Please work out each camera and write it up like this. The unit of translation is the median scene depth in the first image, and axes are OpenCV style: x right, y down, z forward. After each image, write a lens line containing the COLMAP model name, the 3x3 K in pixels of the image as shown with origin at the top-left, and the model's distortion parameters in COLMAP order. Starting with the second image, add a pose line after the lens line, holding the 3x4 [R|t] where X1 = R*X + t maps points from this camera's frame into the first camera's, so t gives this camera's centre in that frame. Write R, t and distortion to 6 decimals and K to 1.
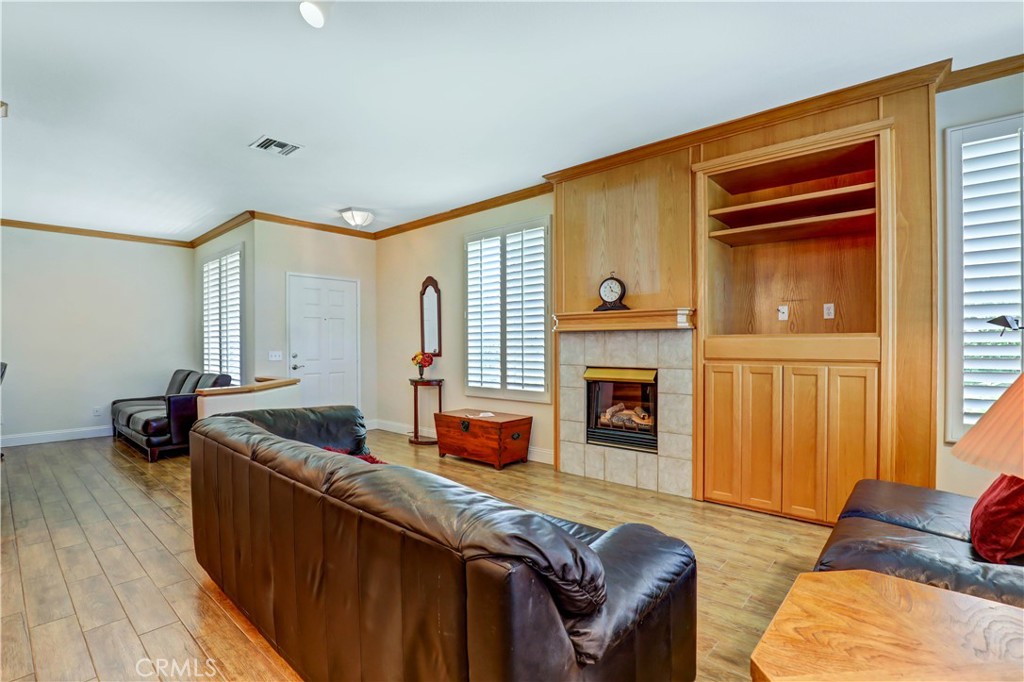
lens RADIAL K [[478.8, 0, 509.2], [0, 478.8, 348.6], [0, 0, 1]] dist [-0.029119, 0.003390]
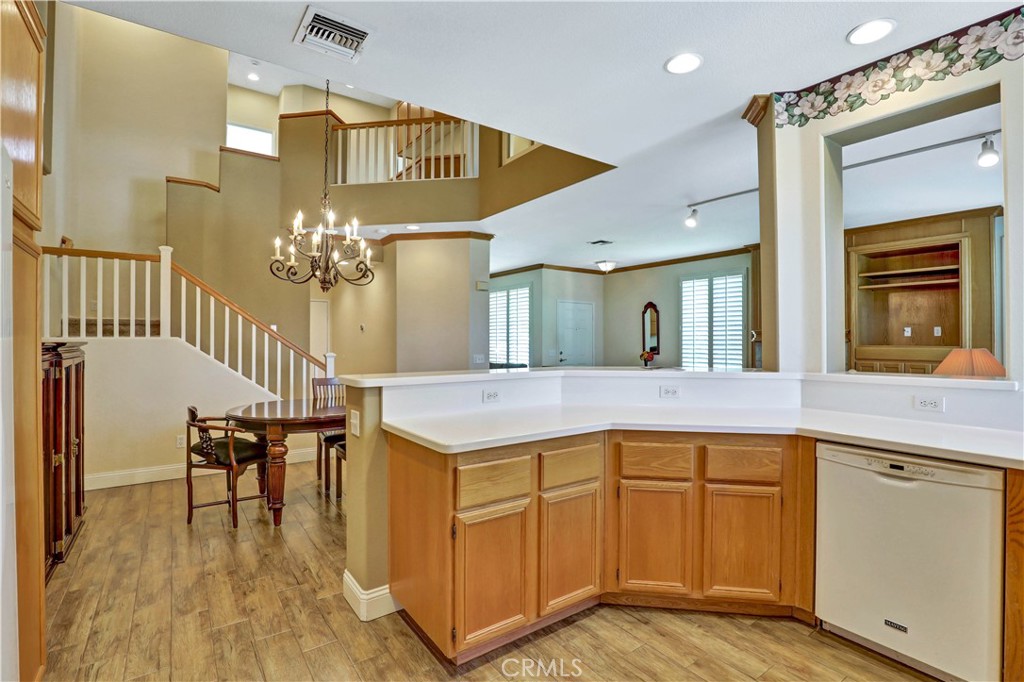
lens RADIAL K [[478.8, 0, 517.6], [0, 478.8, 336.5], [0, 0, 1]] dist [-0.029119, 0.003390]
pose [[0.978494, 0.004544, -0.206224, -0.354430], [-0.007658, 0.999868, -0.014303, -0.021131], [0.206132, 0.015574, 0.978400, -0.754660]]
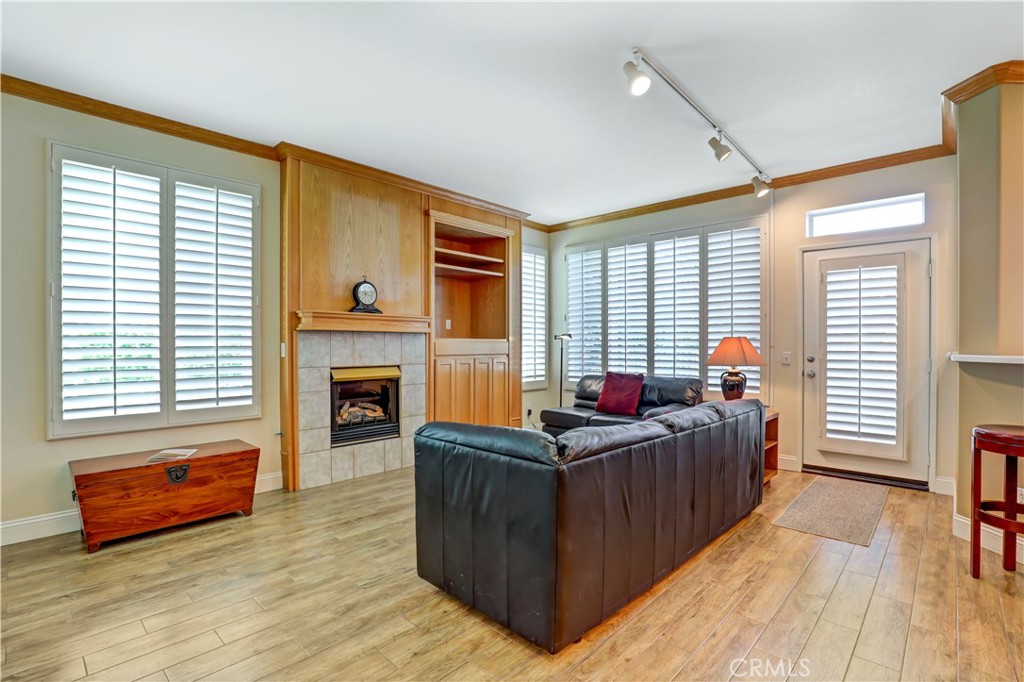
lens RADIAL K [[478.8, 0, 529.7], [0, 478.8, 348.9], [0, 0, 1]] dist [-0.029119, 0.003390]
pose [[0.010340, -0.005312, 0.999932, -0.759924], [0.007064, 0.999961, 0.005239, -0.002581], [-0.999922, 0.007009, 0.010377, 0.572818]]
